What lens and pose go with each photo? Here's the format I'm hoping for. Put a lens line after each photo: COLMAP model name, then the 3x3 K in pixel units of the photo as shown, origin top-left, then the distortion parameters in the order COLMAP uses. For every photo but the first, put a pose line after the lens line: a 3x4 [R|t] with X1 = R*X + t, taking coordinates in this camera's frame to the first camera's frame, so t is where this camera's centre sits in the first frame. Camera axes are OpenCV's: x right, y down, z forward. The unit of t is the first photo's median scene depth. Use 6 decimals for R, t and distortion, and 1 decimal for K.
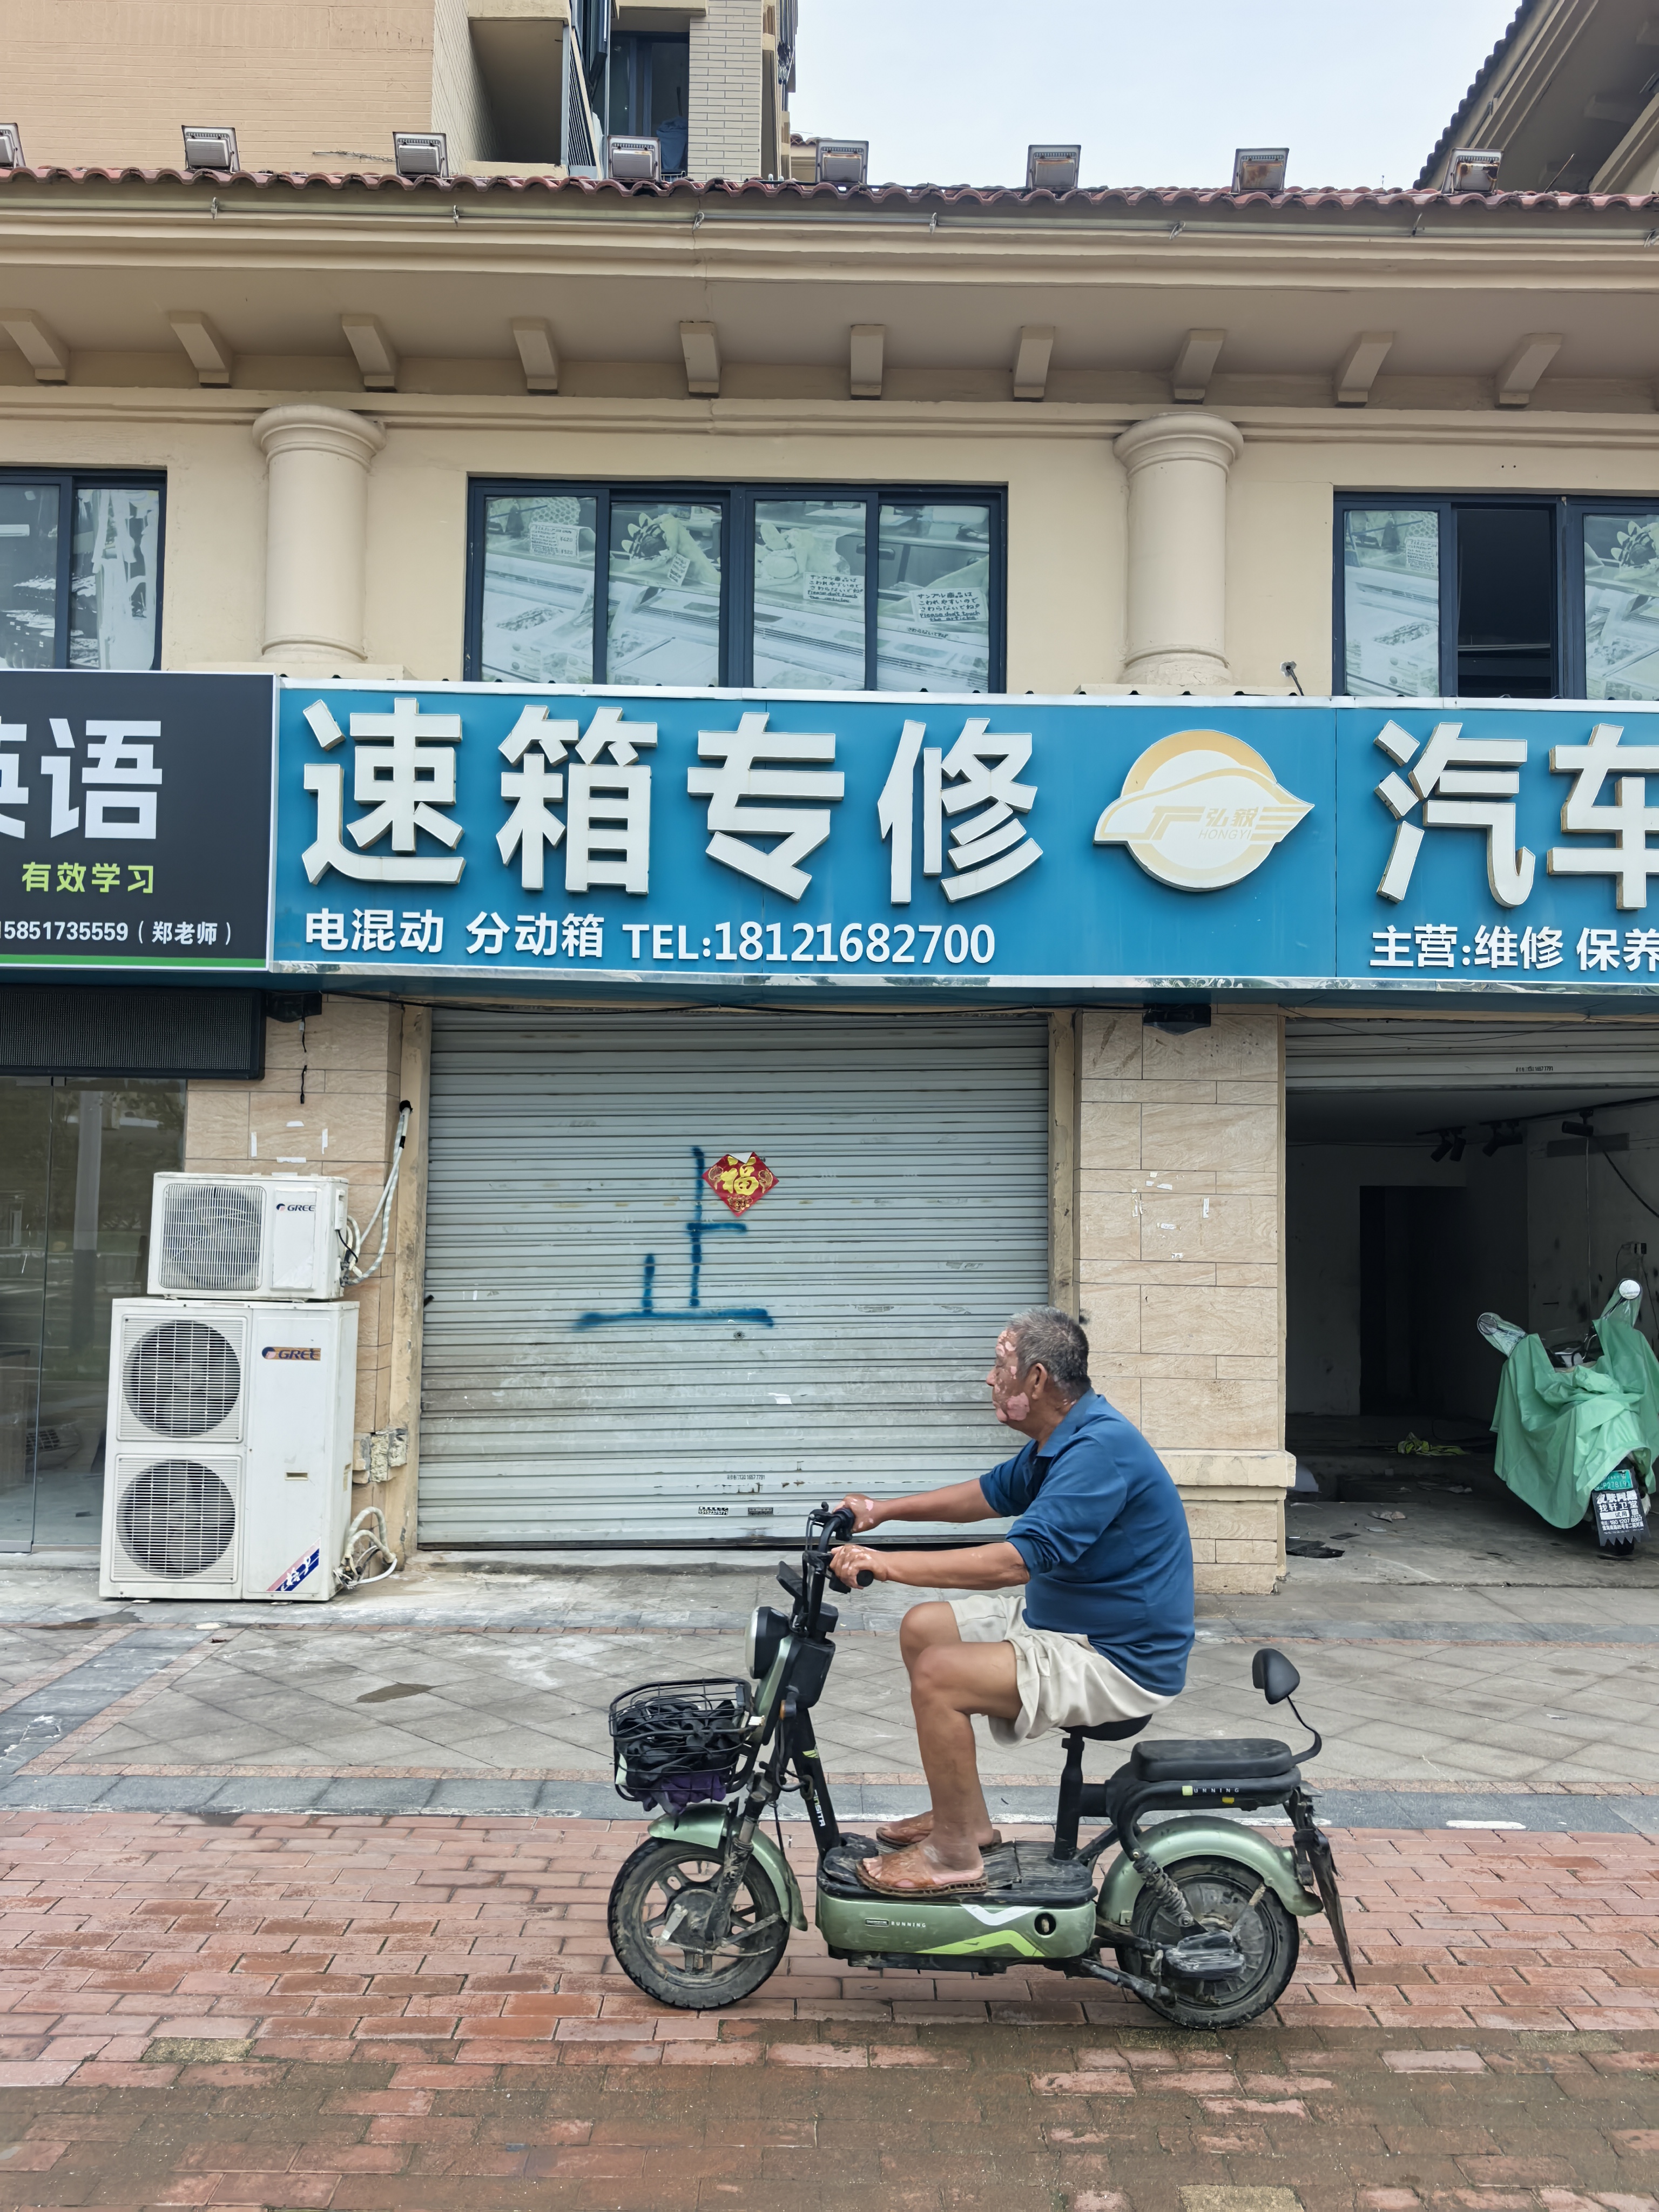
lens RADIAL K [[1885.1, 0, 844.4], [0, 1885.1, 1117.7], [0, 0, 1]] dist [0.060919, -0.061735]
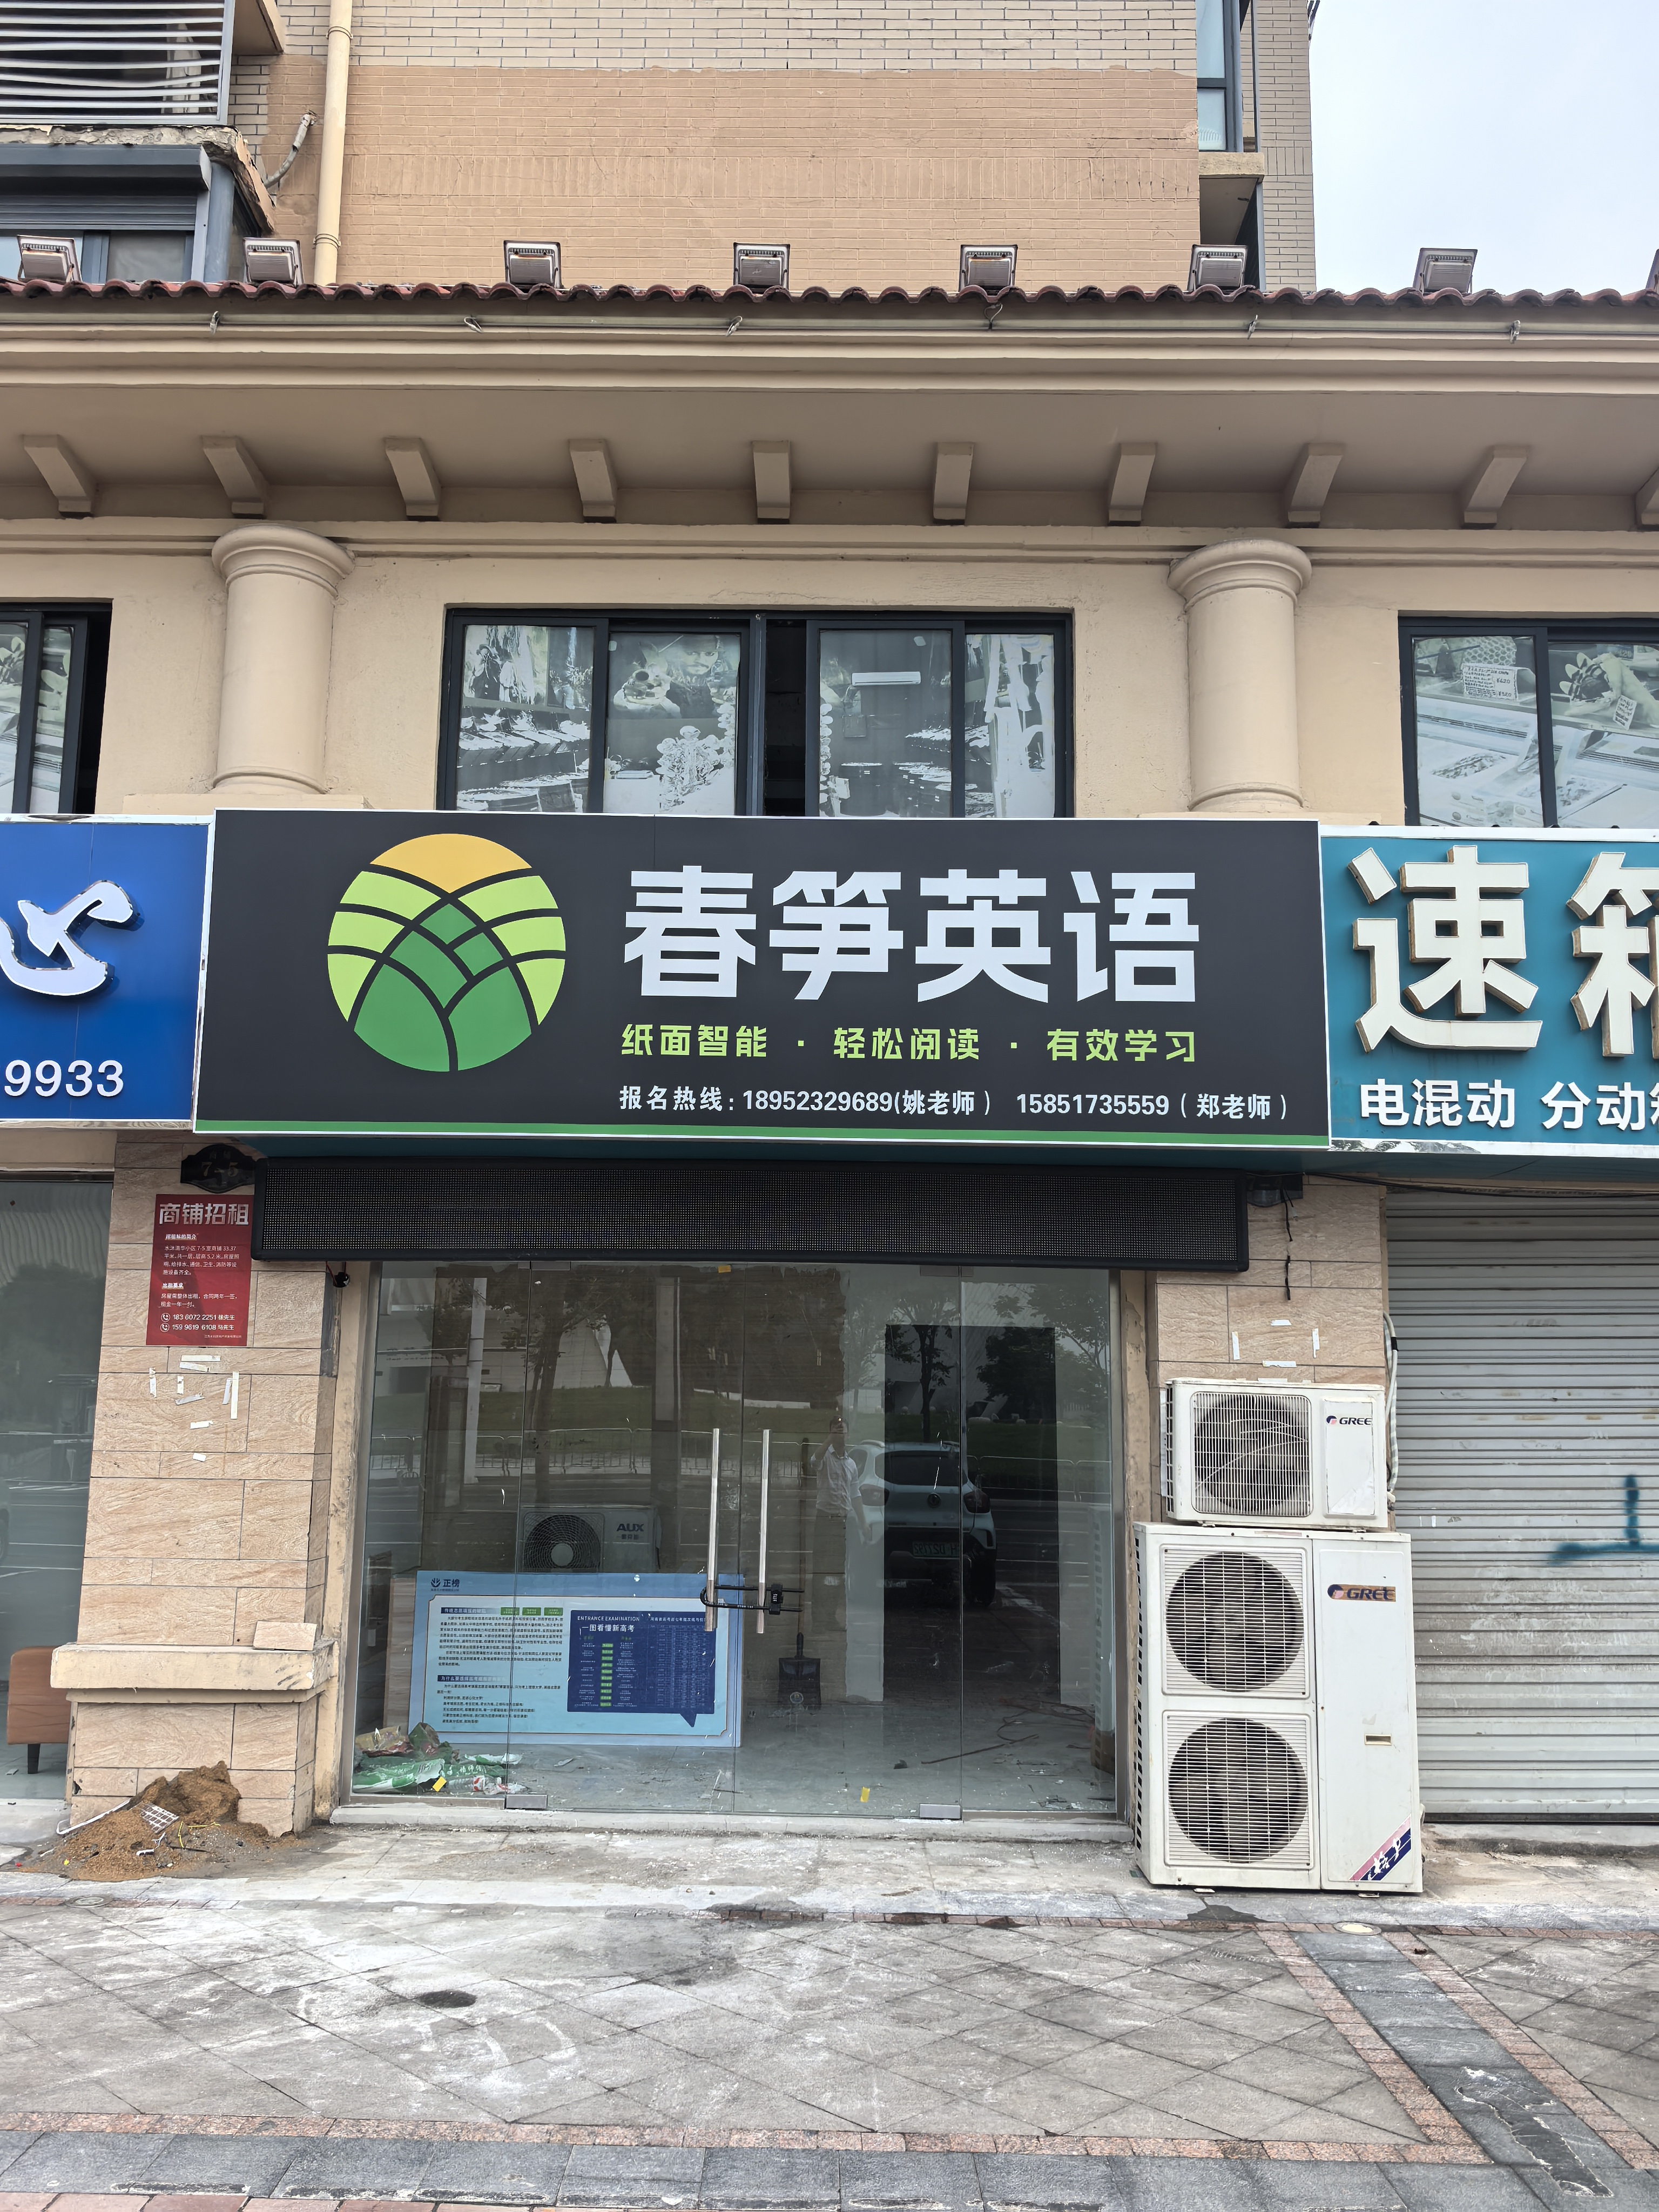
lens RADIAL K [[1885.1, 0, 828.2], [0, 1885.1, 1121.4], [0, 0, 1]] dist [0.060919, -0.061735]
pose [[0.999872, 0.001929, -0.015913, -0.516732], [-0.003481, 0.995170, -0.098102, -0.003017], [0.015647, 0.098144, 0.995049, 0.117666]]
